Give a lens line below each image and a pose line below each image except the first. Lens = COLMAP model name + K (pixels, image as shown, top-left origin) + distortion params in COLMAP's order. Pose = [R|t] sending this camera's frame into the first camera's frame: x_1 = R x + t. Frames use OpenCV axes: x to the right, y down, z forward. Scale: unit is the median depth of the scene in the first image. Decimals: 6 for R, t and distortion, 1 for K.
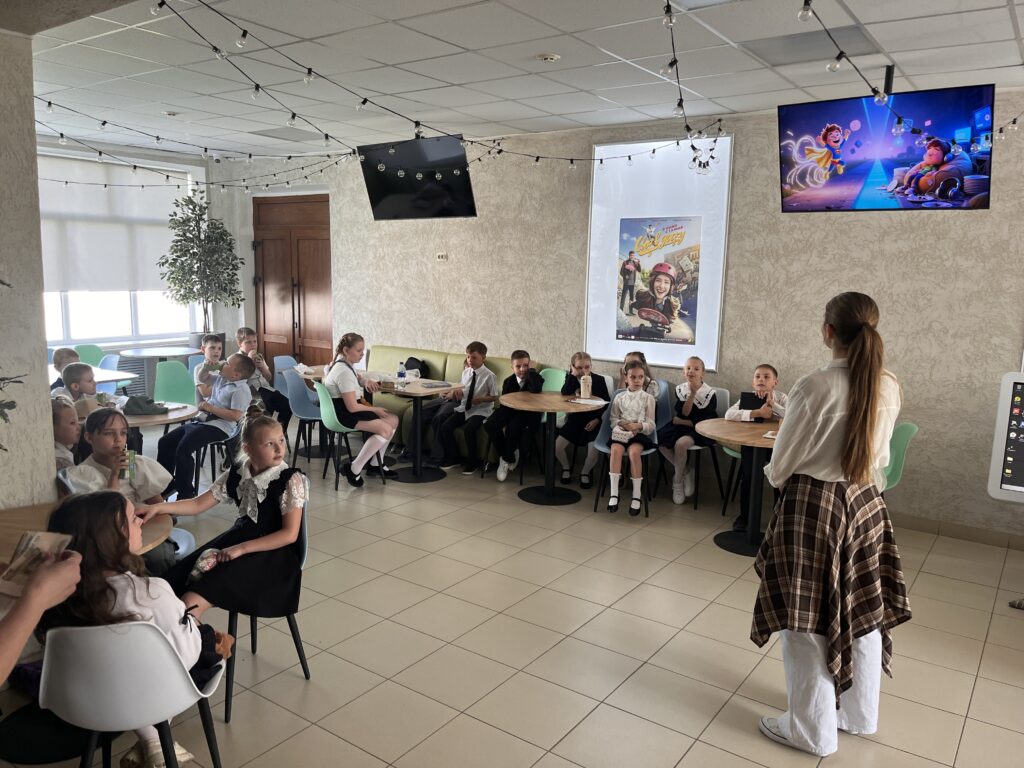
lens RADIAL K [[771.1, 0, 506.8], [0, 771.1, 381.4], [0, 0, 1]] dist [0.053901, -0.070431]
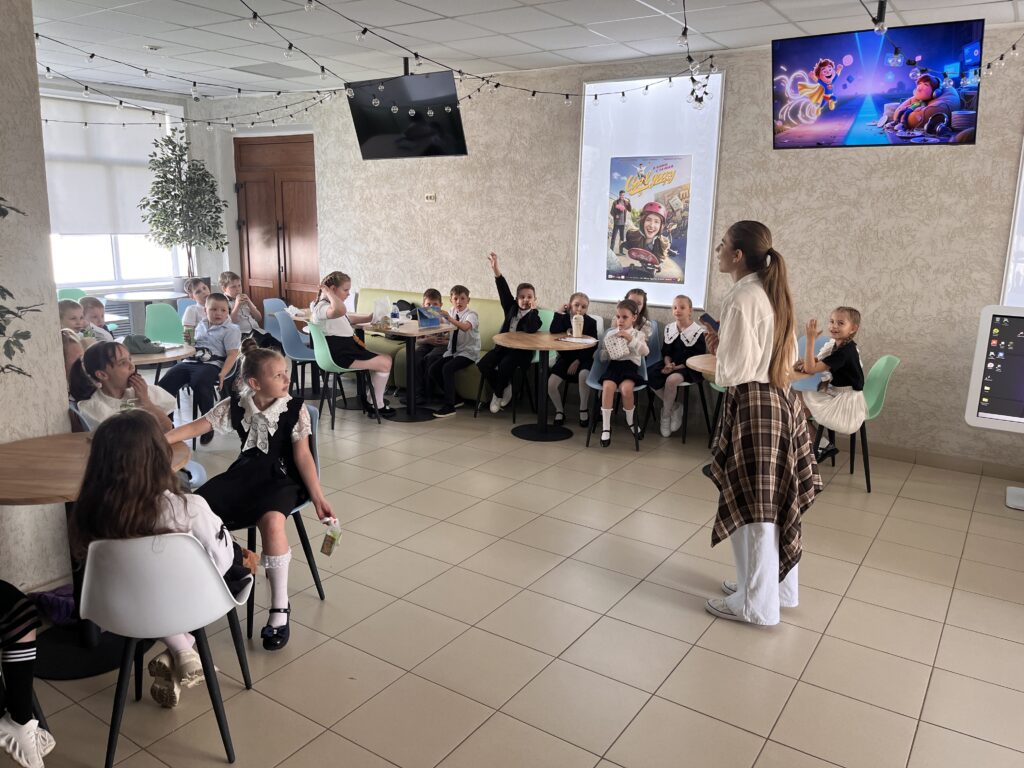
lens RADIAL K [[771.1, 0, 507.7], [0, 771.1, 381.7], [0, 0, 1]] dist [0.053901, -0.070431]
pose [[0.999525, -0.008015, 0.029774, -0.021141], [0.006080, 0.997898, 0.064522, 0.015069], [-0.030229, -0.064310, 0.997472, -0.017215]]
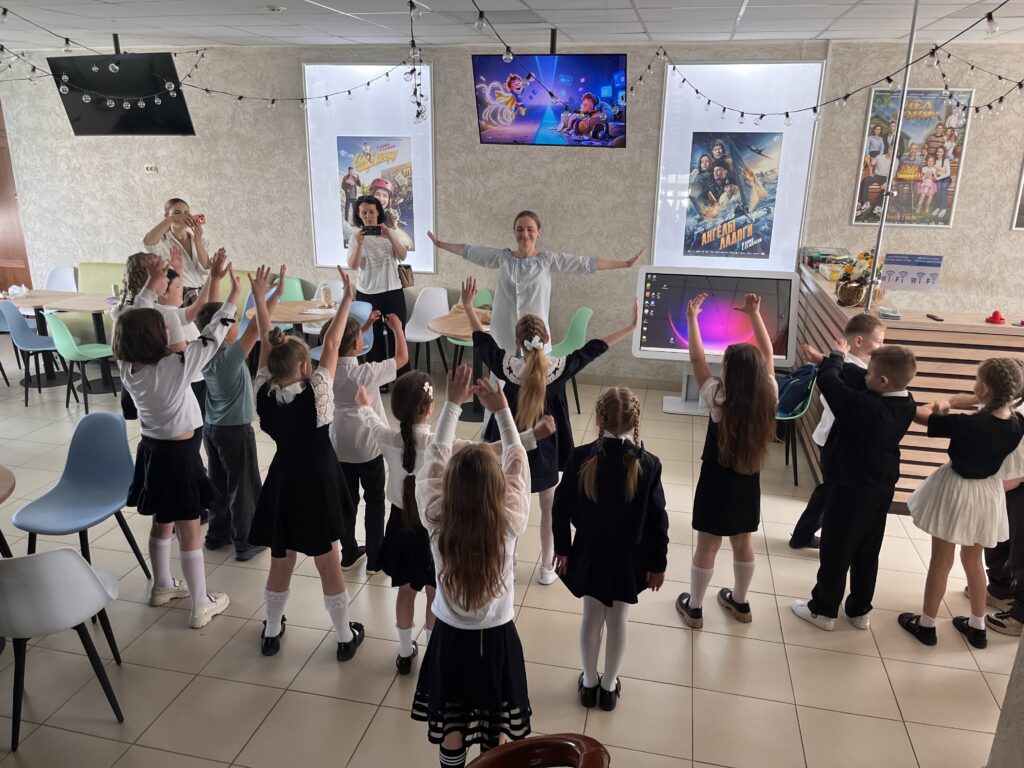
lens RADIAL K [[771.1, 0, 511.5], [0, 771.1, 384.5], [0, 0, 1]] dist [0.053901, -0.070431]
pose [[0.919312, -0.128723, 0.371882, -0.086718], [0.064833, 0.981618, 0.179505, -0.052714], [-0.388153, -0.140910, 0.910759, -0.153474]]
